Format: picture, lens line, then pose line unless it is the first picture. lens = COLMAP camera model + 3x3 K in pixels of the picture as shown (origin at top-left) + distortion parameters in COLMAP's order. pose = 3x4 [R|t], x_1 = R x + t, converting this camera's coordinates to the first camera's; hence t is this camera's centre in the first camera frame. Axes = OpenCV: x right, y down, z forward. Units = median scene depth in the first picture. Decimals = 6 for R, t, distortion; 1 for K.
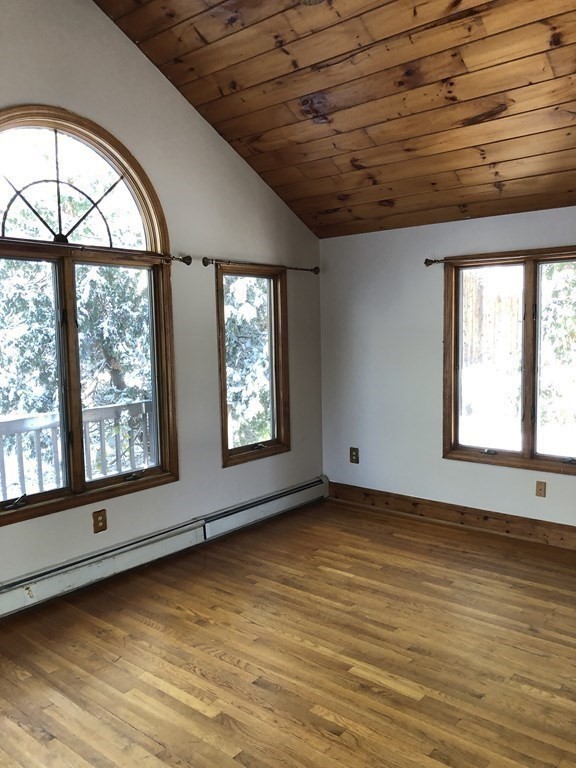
lens RADIAL K [[625.7, 0, 288.0], [0, 625.7, 384.0], [0, 0, 1]] dist [0.025259, -0.001079]
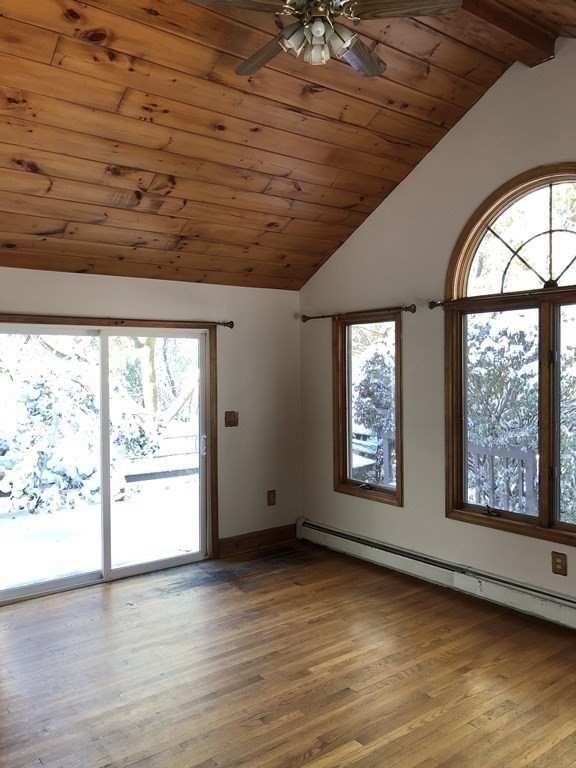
lens RADIAL K [[623.4, 0, 289.2], [0, 623.4, 376.8], [0, 0, 1]] dist [0.021579, -0.033185]
pose [[-0.224409, 0.033510, -0.973919, 0.774143], [-0.071914, 0.996114, 0.050844, -0.096886], [0.971838, 0.081449, -0.221127, 0.818253]]
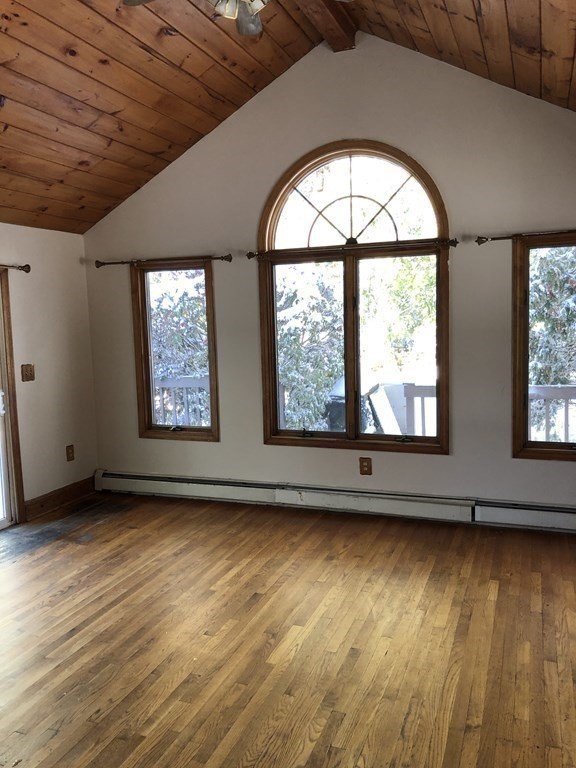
lens RADIAL K [[623.4, 0, 289.2], [0, 623.4, 376.8], [0, 0, 1]] dist [0.021579, -0.033185]
pose [[0.315075, 0.103855, -0.943367, 0.835937], [-0.062279, 0.994115, 0.088641, -0.060395], [0.947021, 0.030823, 0.319688, 0.478593]]
